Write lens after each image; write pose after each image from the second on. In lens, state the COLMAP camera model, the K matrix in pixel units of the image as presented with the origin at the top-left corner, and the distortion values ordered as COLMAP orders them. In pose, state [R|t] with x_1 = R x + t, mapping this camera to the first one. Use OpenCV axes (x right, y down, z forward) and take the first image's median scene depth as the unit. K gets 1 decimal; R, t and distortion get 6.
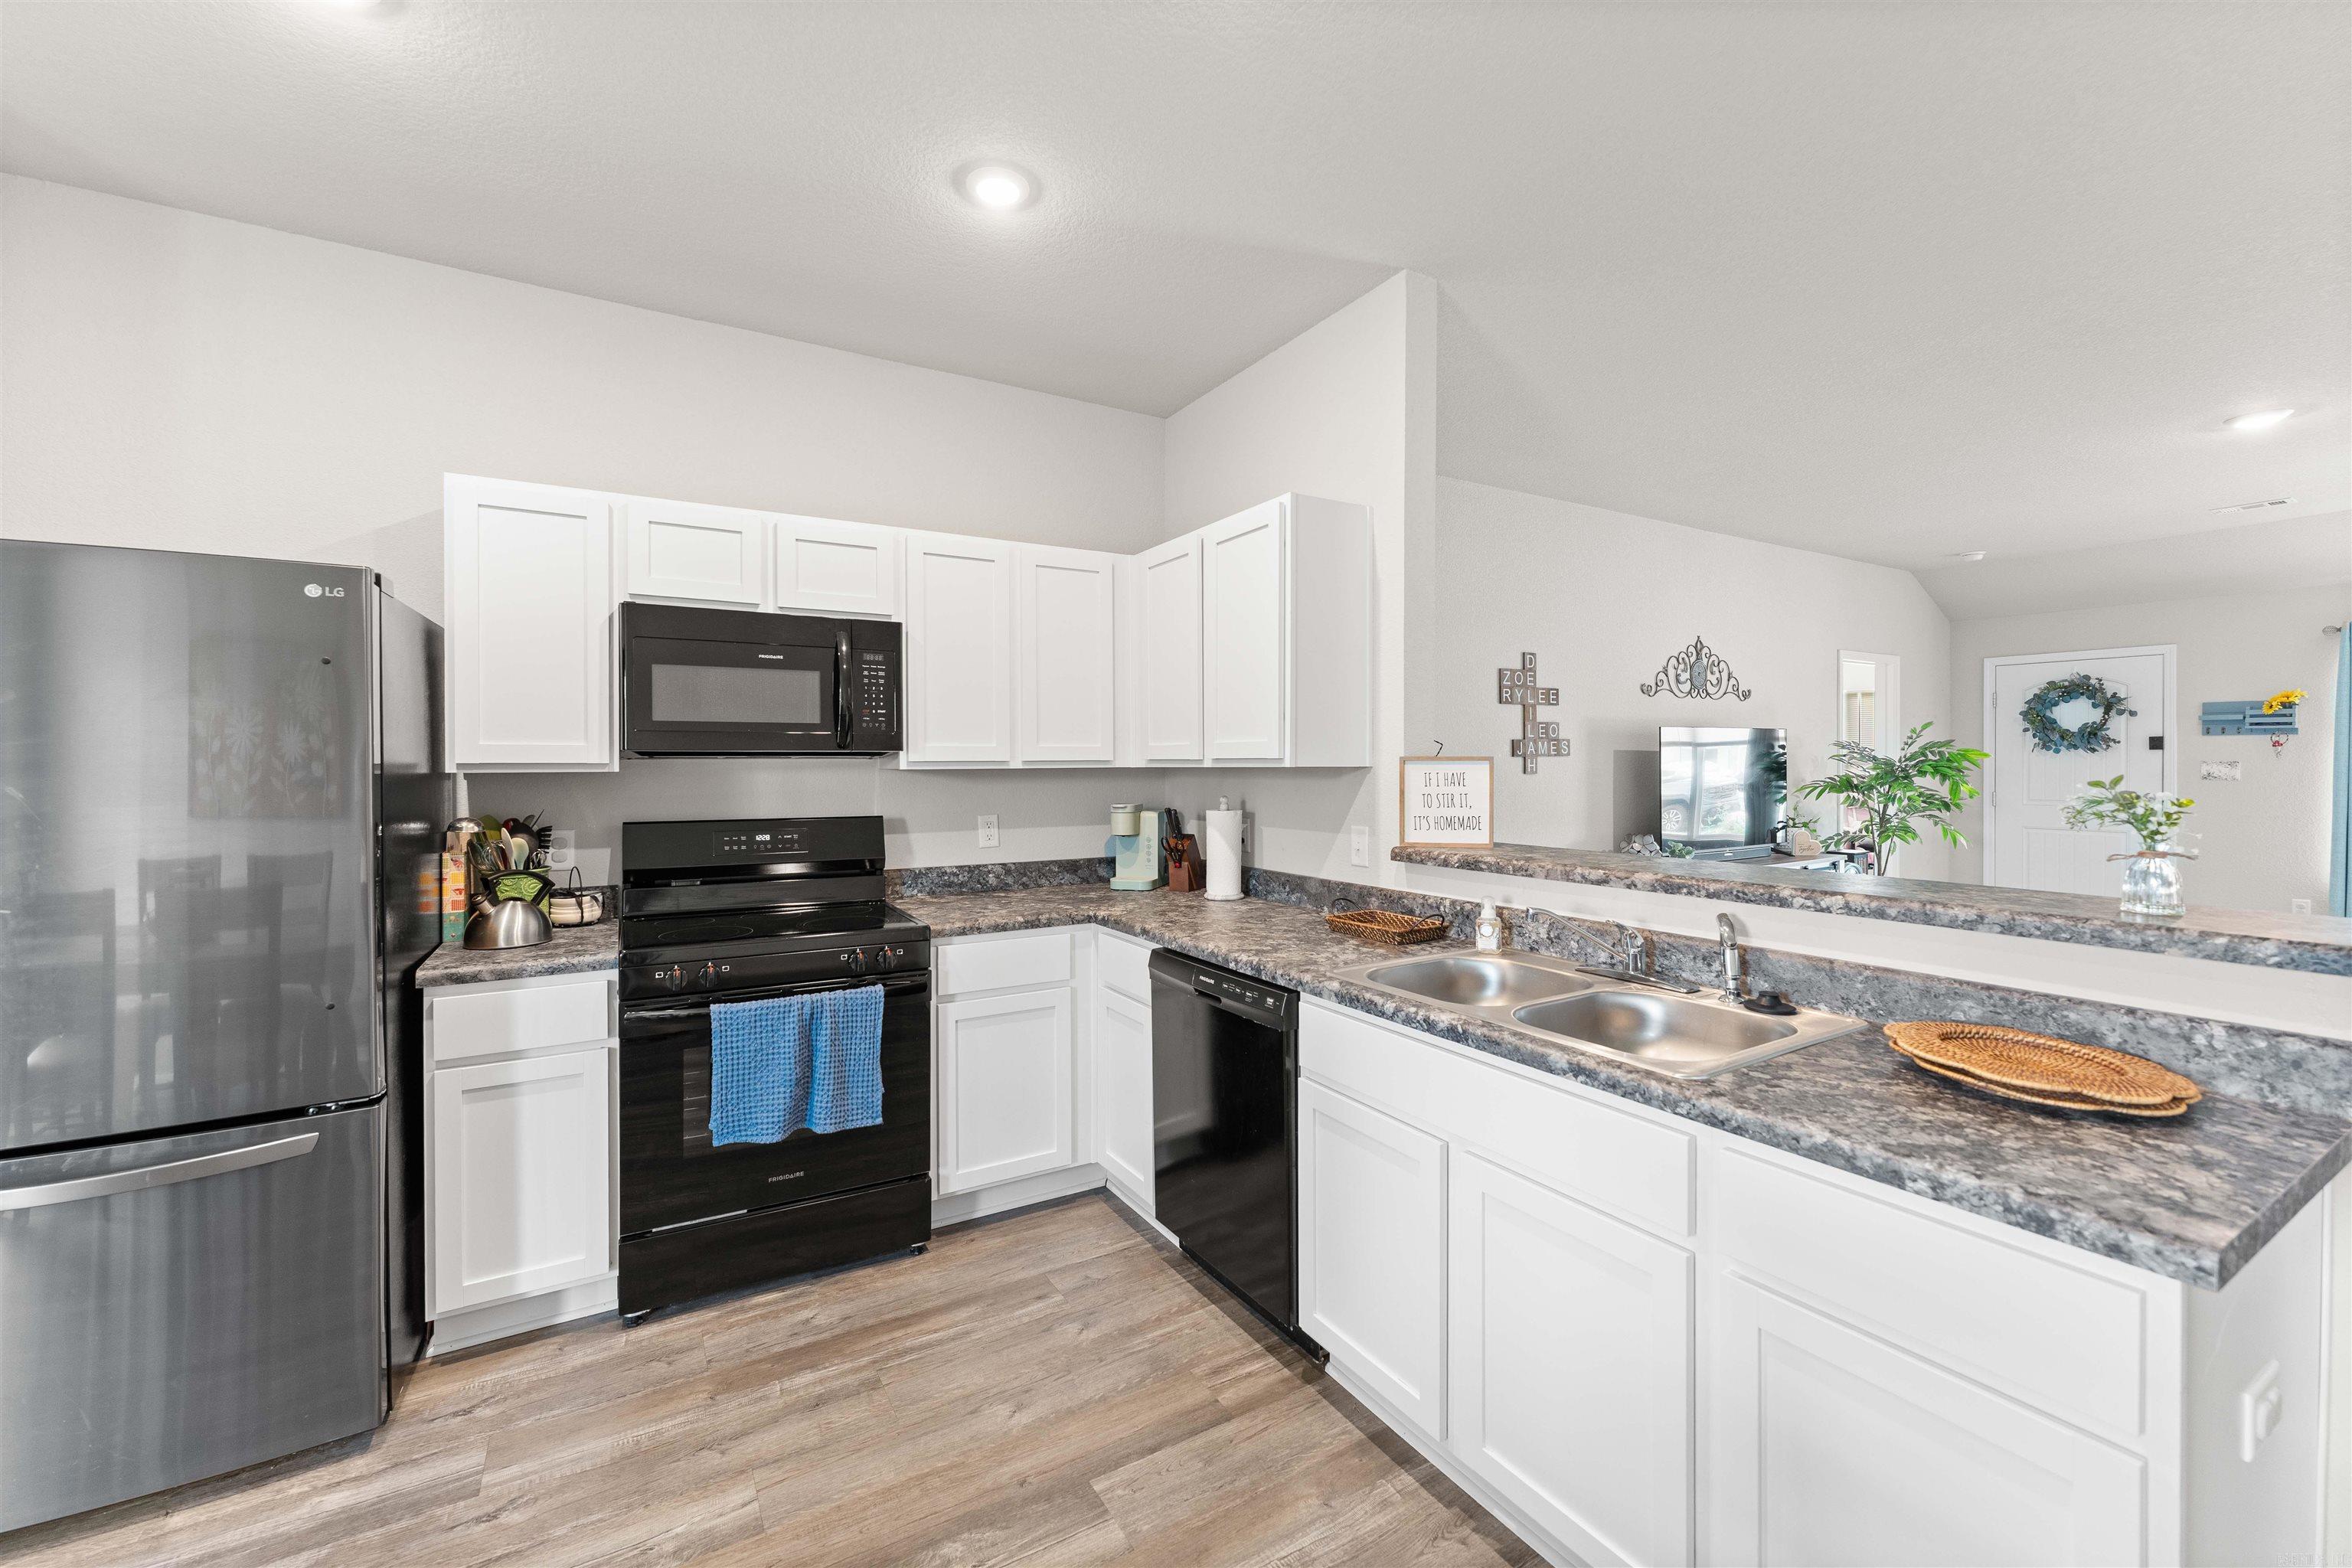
lens RADIAL K [[946.0, 0, 1175.7], [0, 946.0, 772.6], [0, 0, 1]] dist [-0.001583, -0.000009]
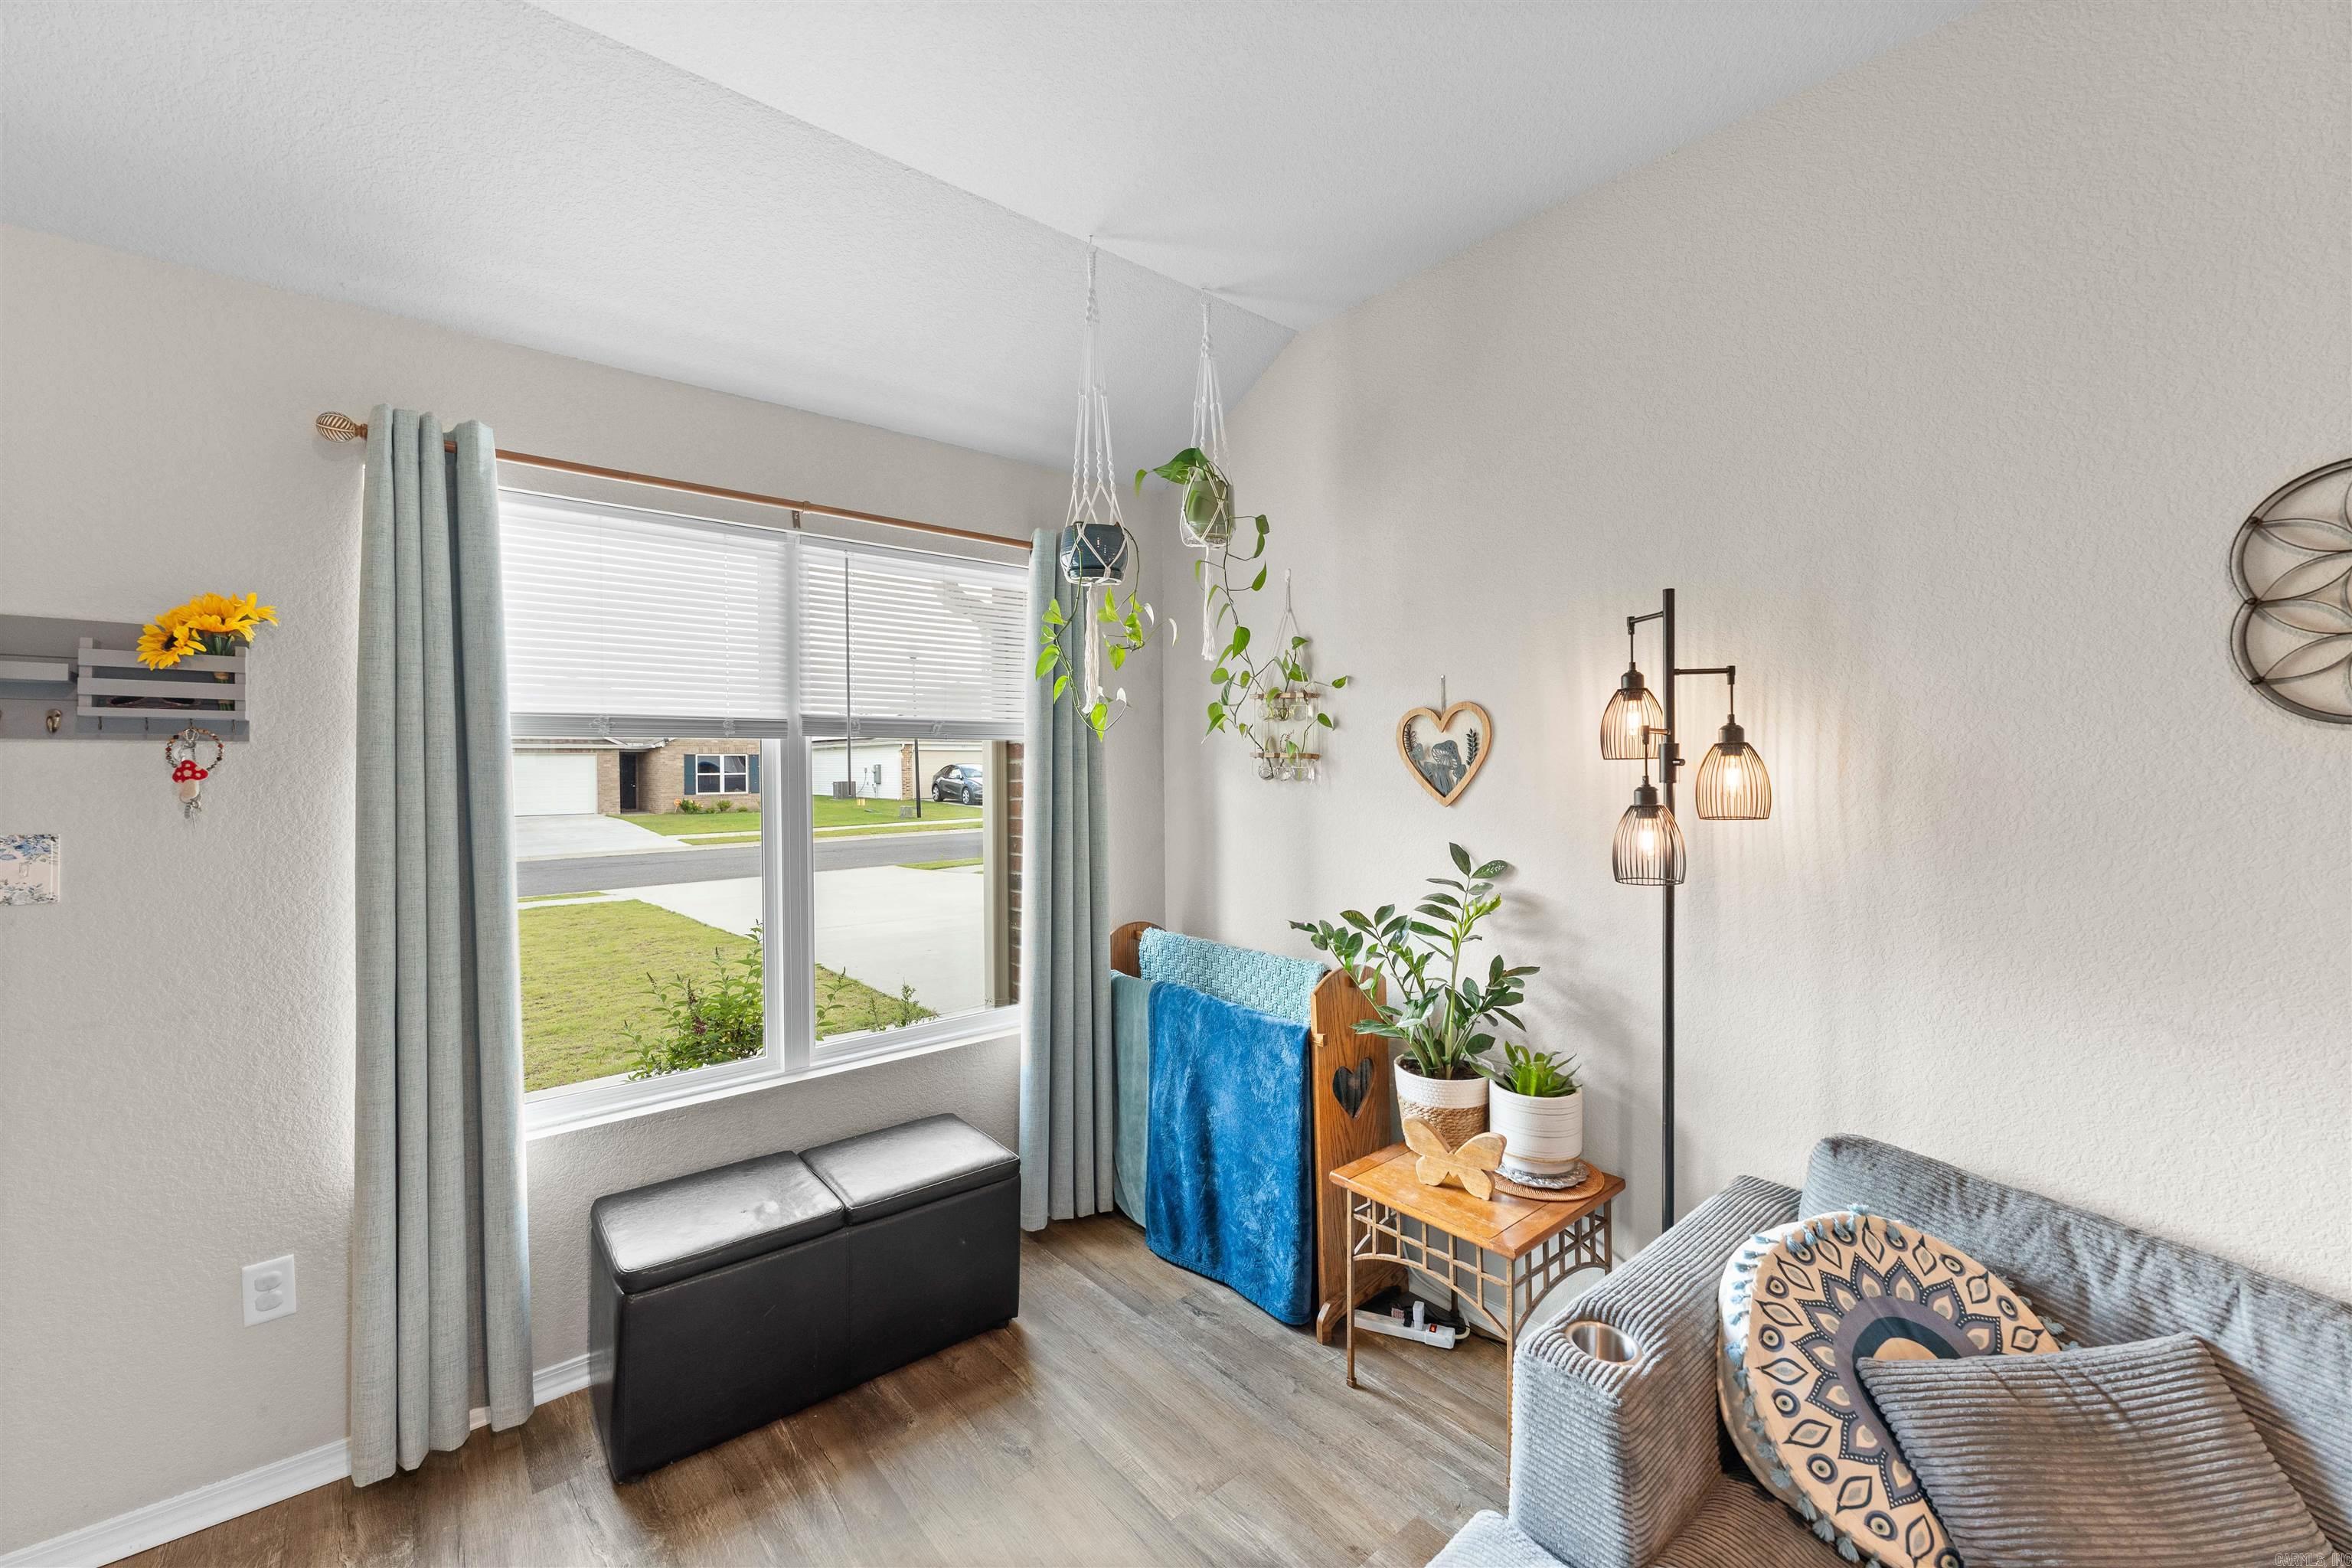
lens RADIAL K [[946.0, 0, 1177.9], [0, 946.0, 778.7], [0, 0, 1]] dist [-0.001583, -0.000009]
pose [[-0.161556, -0.001209, 0.986863, 1.736342], [0.018872, 0.999813, 0.004314, -0.050040], [-0.986683, 0.019321, -0.161503, 1.562035]]
